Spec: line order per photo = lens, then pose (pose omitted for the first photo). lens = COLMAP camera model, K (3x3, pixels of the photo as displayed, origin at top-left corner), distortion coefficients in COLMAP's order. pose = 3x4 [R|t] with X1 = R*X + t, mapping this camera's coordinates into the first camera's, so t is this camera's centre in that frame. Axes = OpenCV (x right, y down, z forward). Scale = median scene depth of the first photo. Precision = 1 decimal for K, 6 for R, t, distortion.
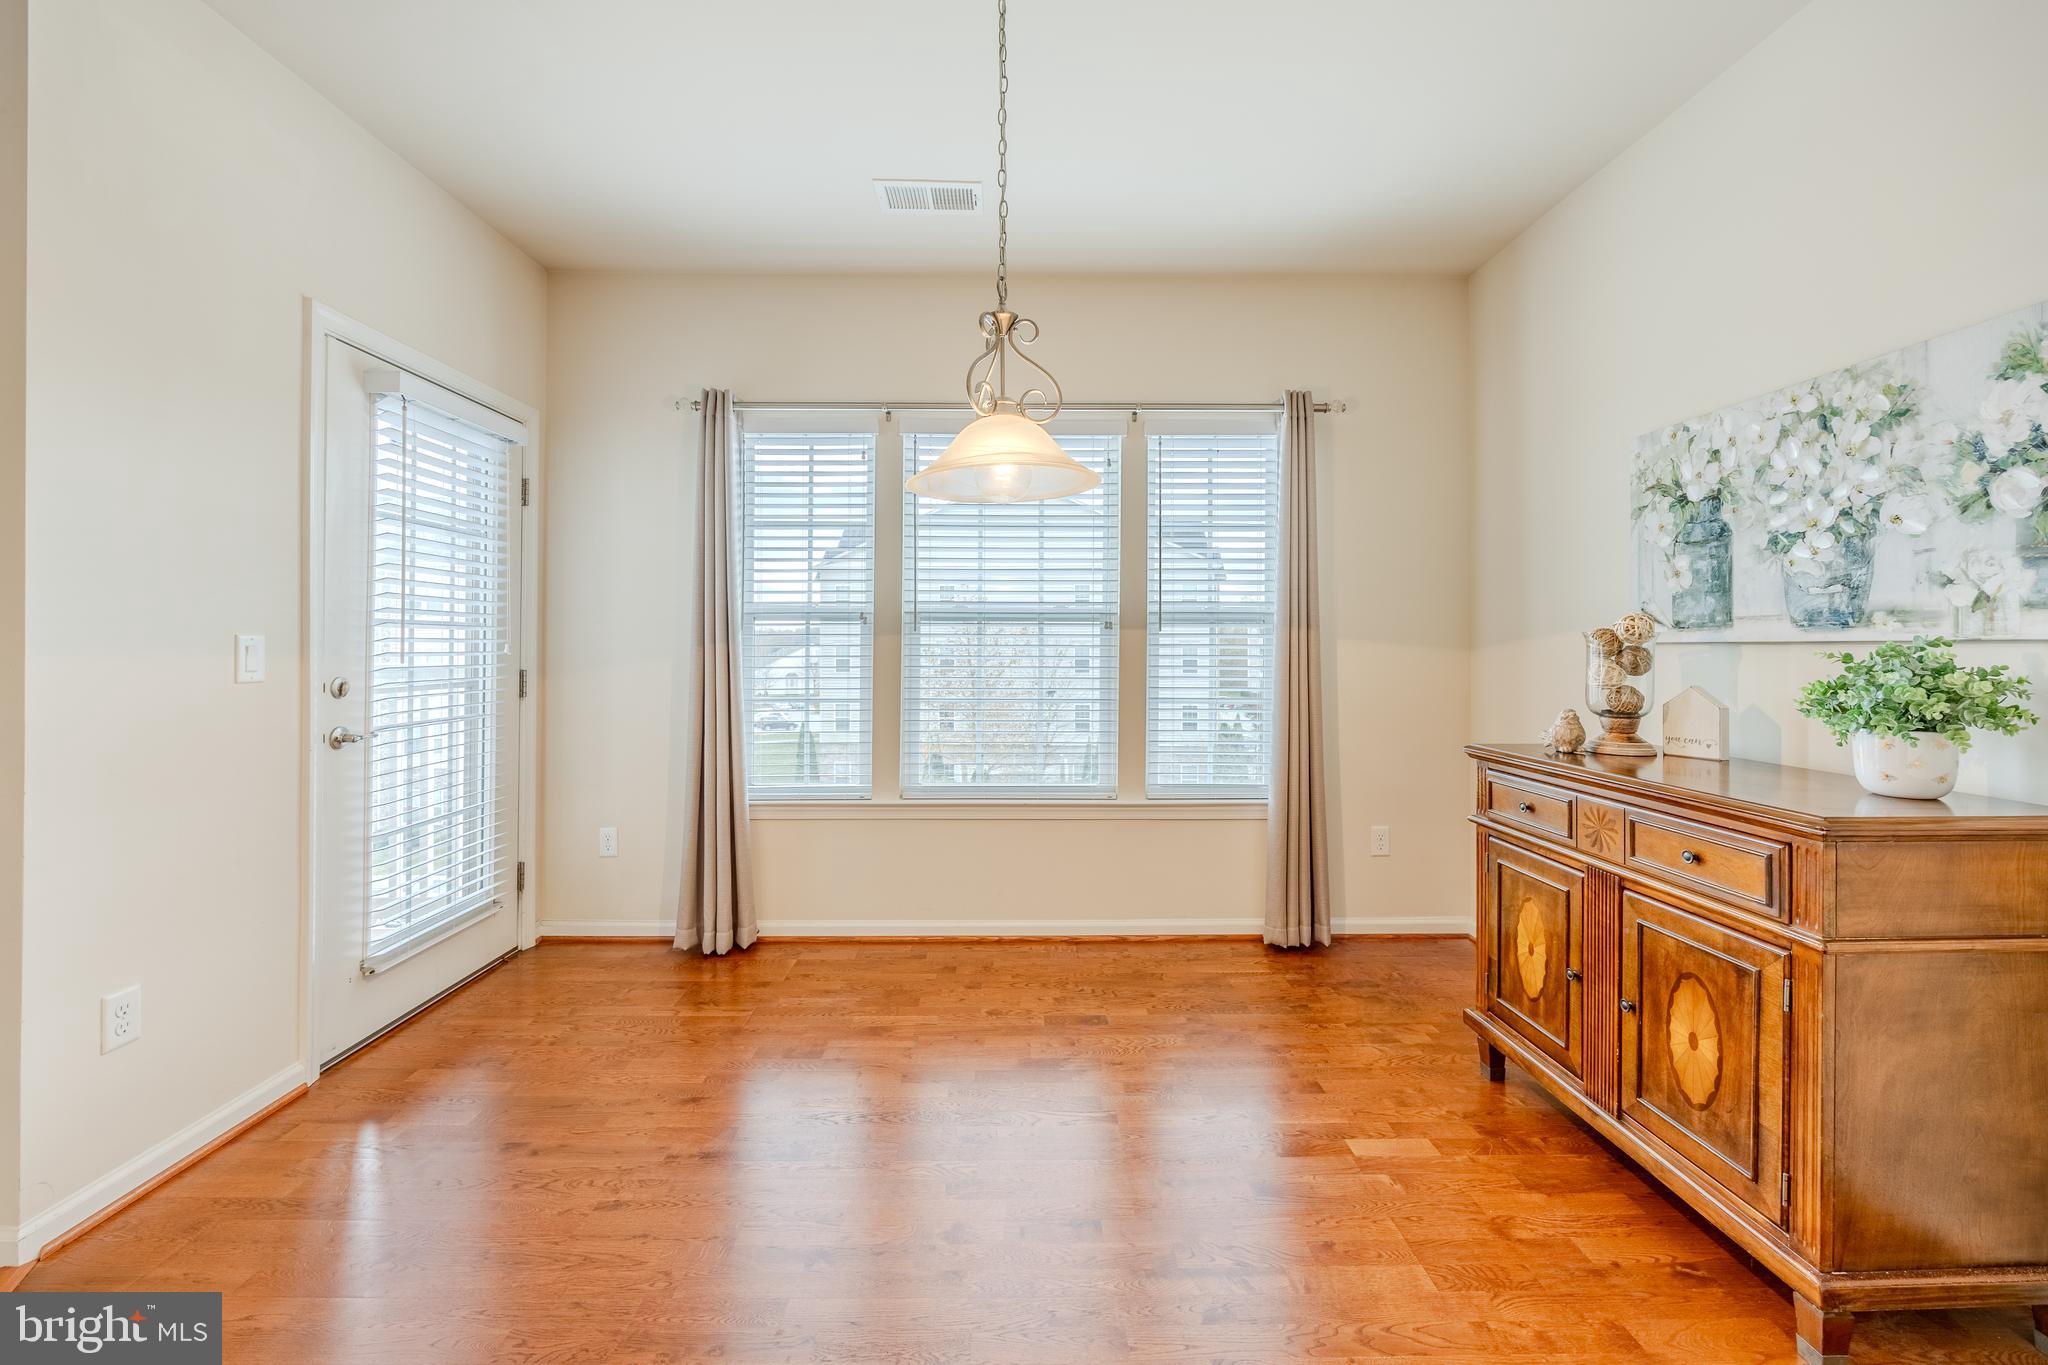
lens RADIAL K [[822.8, 0, 1019.7], [0, 822.8, 640.1], [0, 0, 1]] dist [0.000101, 0.000047]
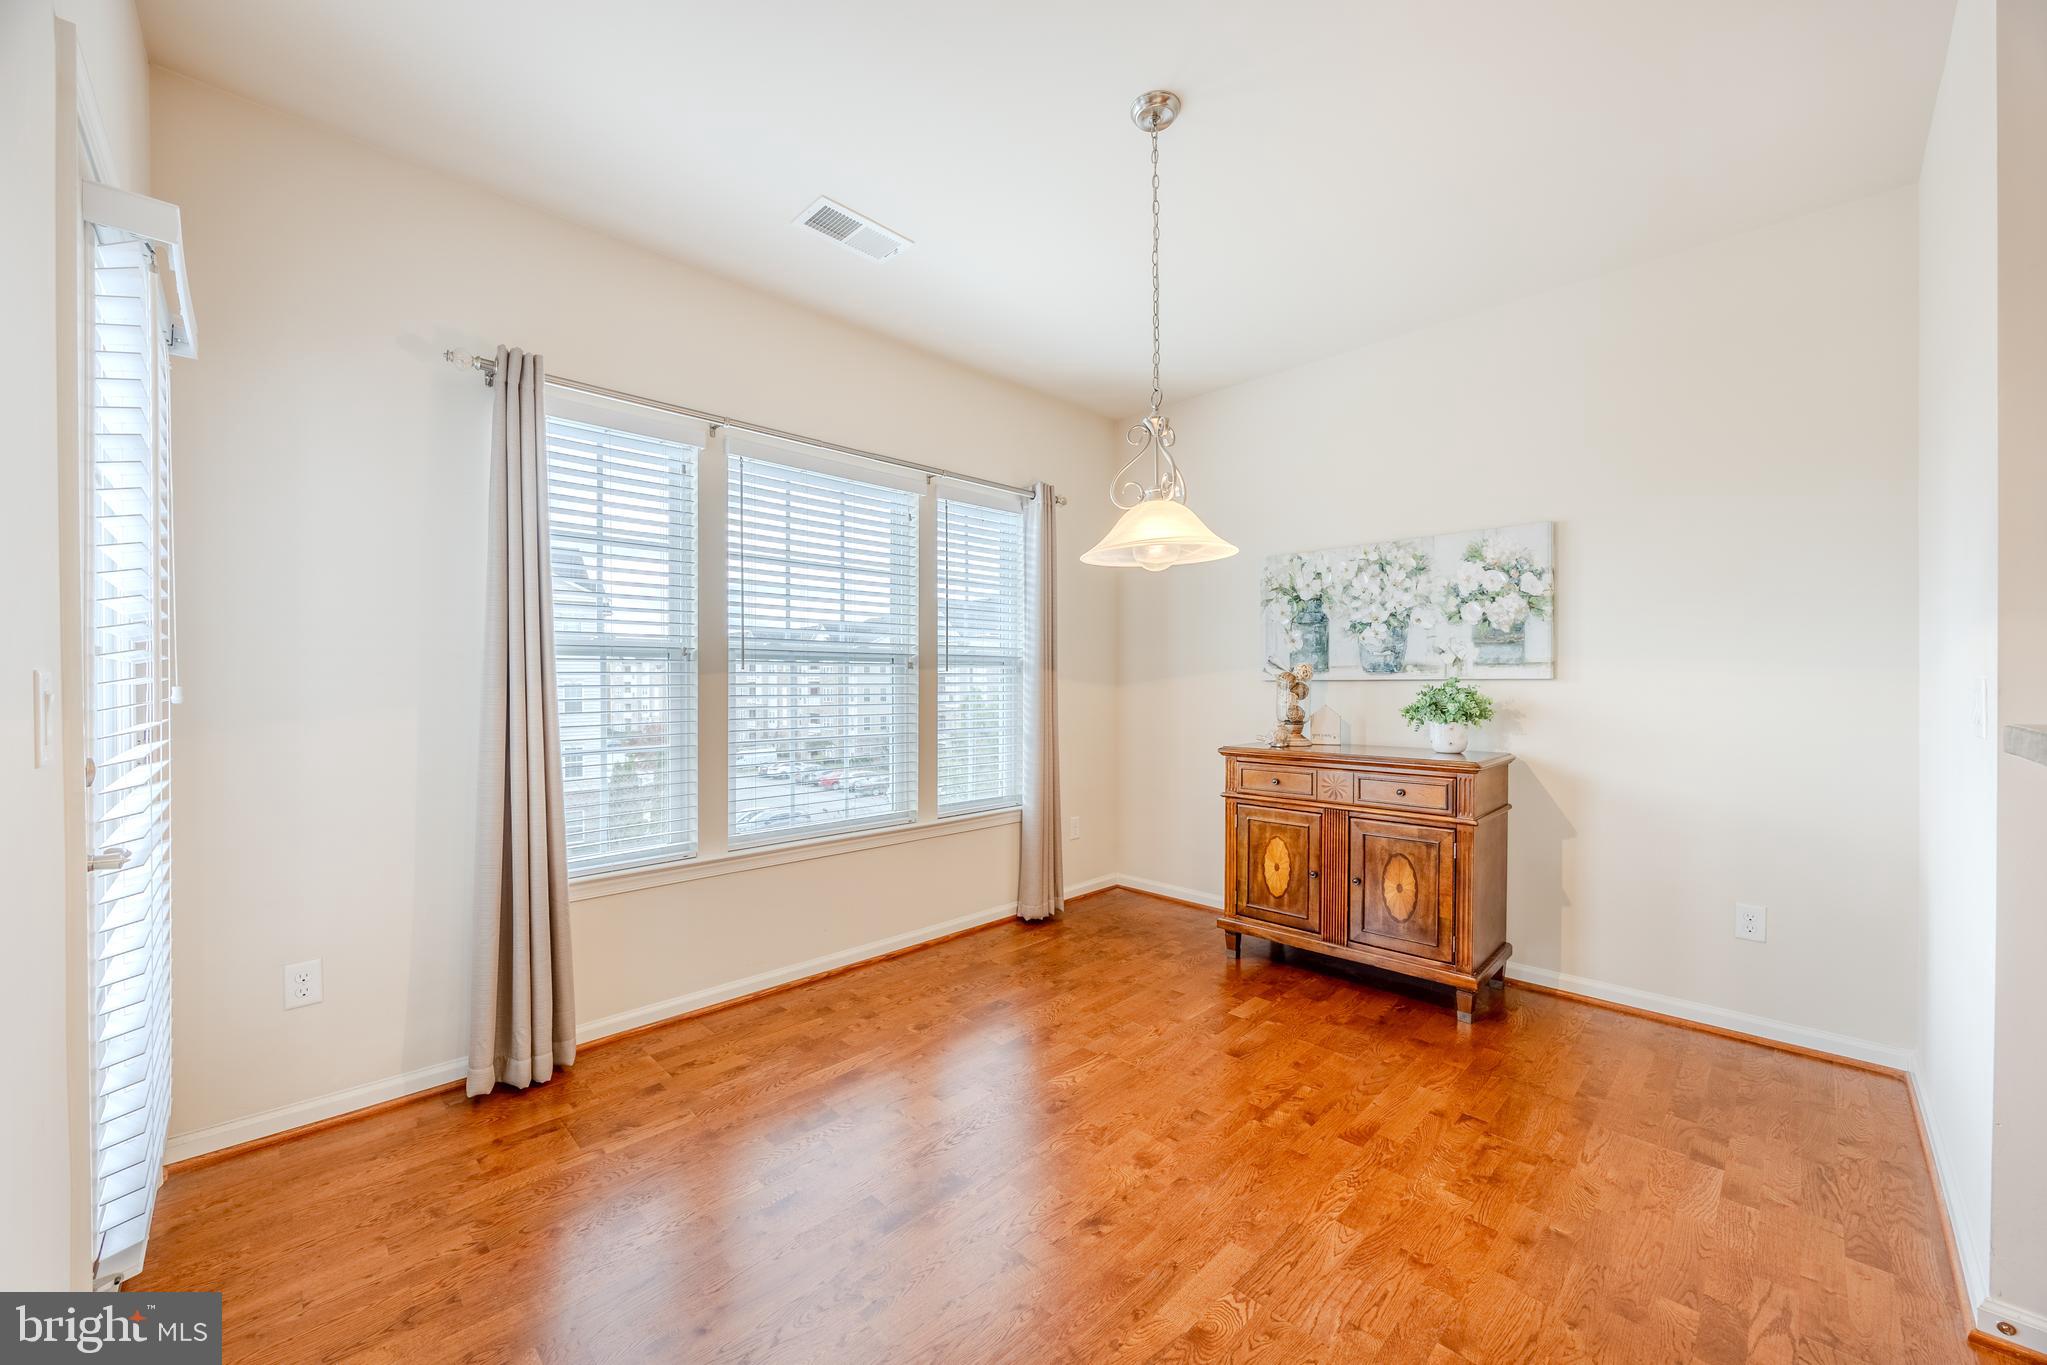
lens RADIAL K [[780.1, 0, 1016.1], [0, 780.1, 688.0], [0, 0, 1]] dist [0.000340, -0.000038]
pose [[0.720984, -0.009234, 0.692891, -0.769345], [-0.000109, 0.999910, 0.013440, -0.003193], [-0.692952, -0.009766, 0.720917, 0.221708]]
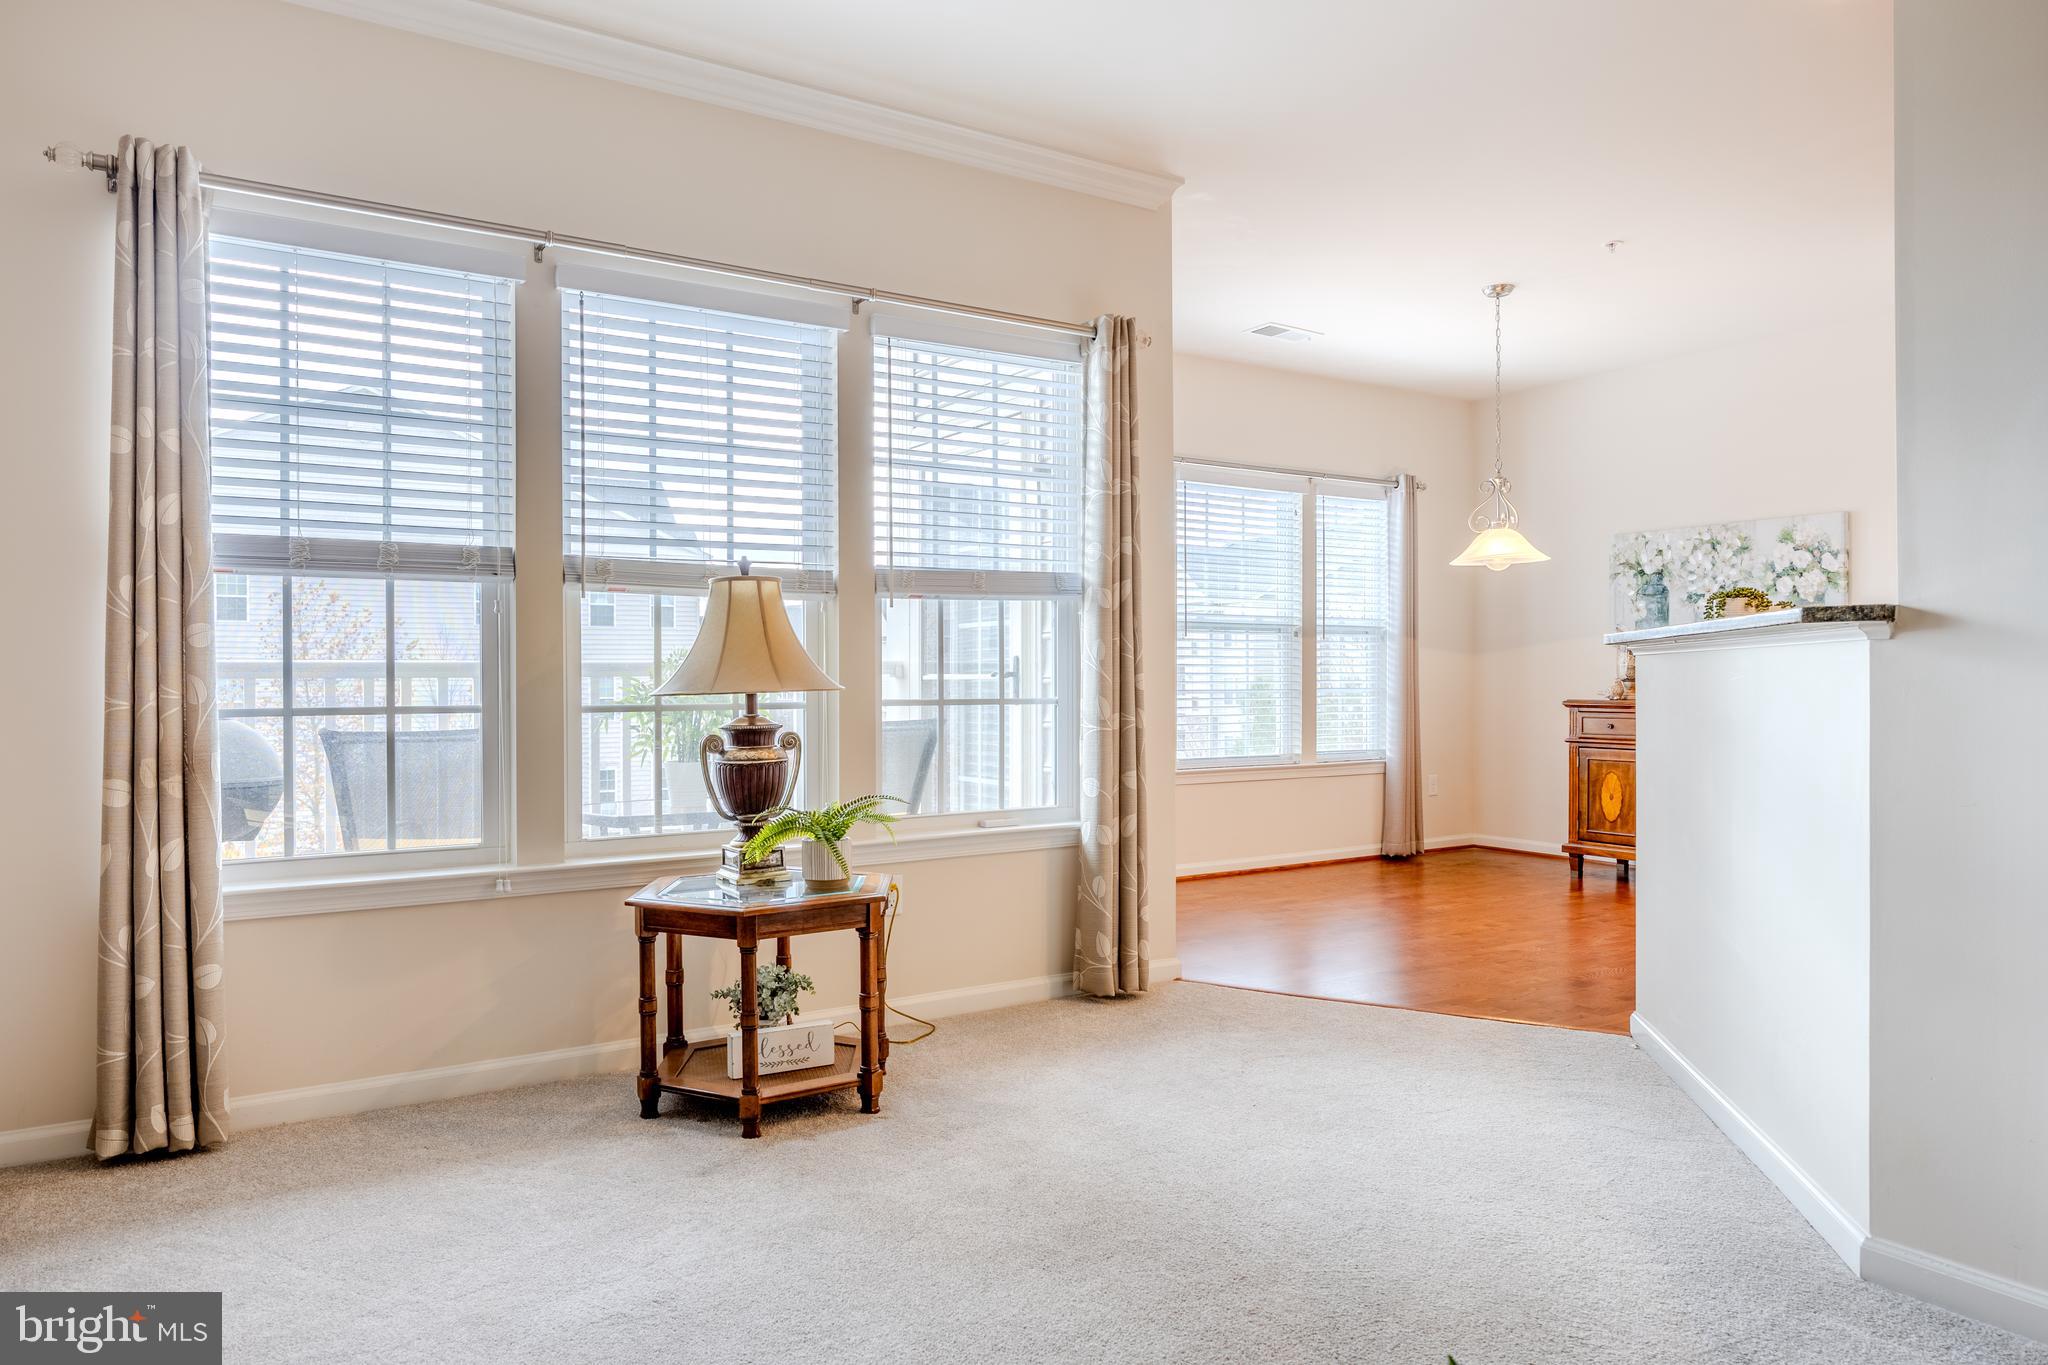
lens RADIAL K [[1303.8, 0, 1018.2], [0, 1303.8, 684.4], [0, 0, 1]] dist [-0.003224, -0.001432]
pose [[0.849136, -0.007408, 0.528123, -2.103474], [0.001808, 0.999937, 0.011118, 0.059426], [-0.528172, -0.008485, 0.849095, -0.855856]]
